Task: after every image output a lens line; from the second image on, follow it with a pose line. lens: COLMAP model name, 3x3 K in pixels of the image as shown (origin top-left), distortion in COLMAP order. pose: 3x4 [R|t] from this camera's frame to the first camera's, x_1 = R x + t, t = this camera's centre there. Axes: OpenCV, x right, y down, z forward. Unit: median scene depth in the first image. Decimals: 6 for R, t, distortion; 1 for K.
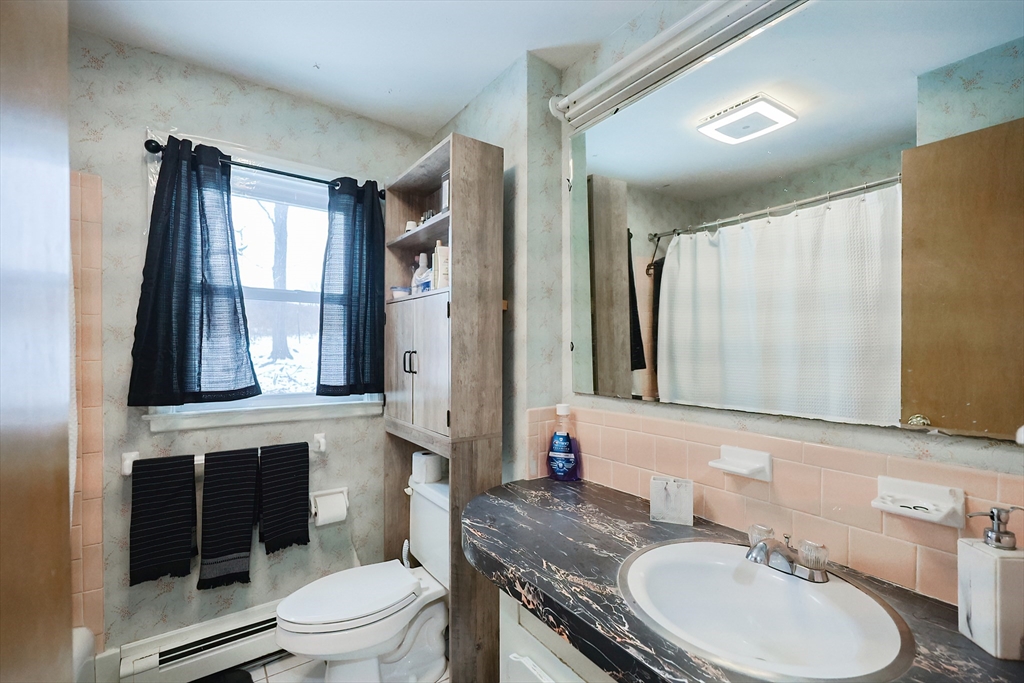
lens RADIAL K [[422.5, 0, 514.2], [0, 422.5, 343.5], [0, 0, 1]] dist [-0.003295, 0.000452]
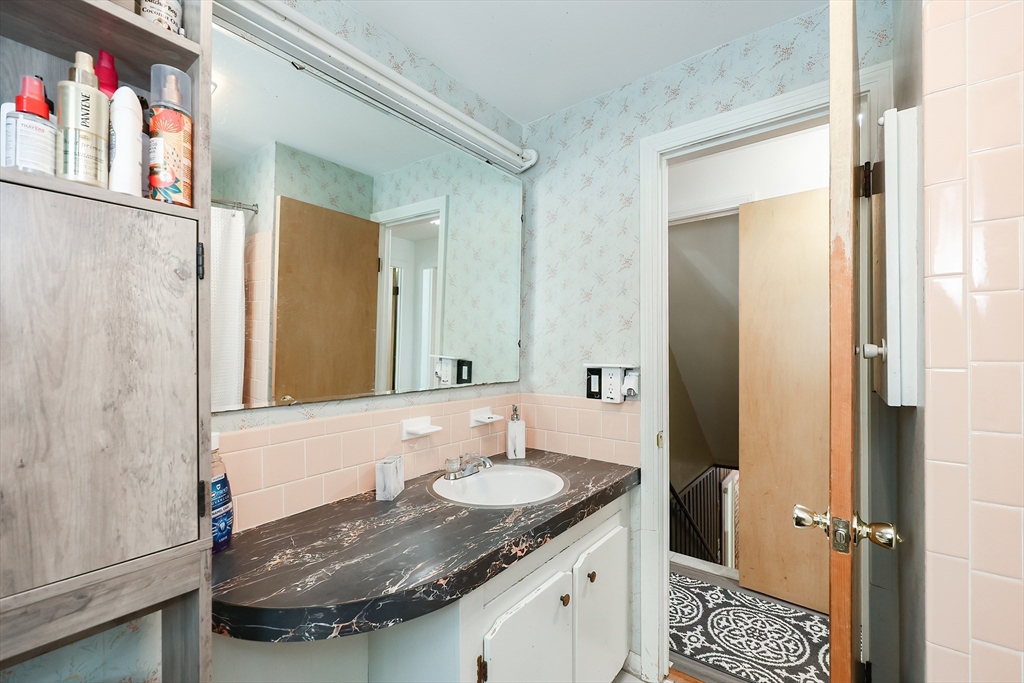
lens RADIAL K [[422.5, 0, 514.4], [0, 422.5, 343.0], [0, 0, 1]] dist [-0.003295, 0.000452]
pose [[-0.244194, 0.004837, 0.969714, -1.016586], [-0.007782, 0.999946, -0.006947, 0.009979], [-0.969695, -0.009243, -0.244143, 1.162735]]
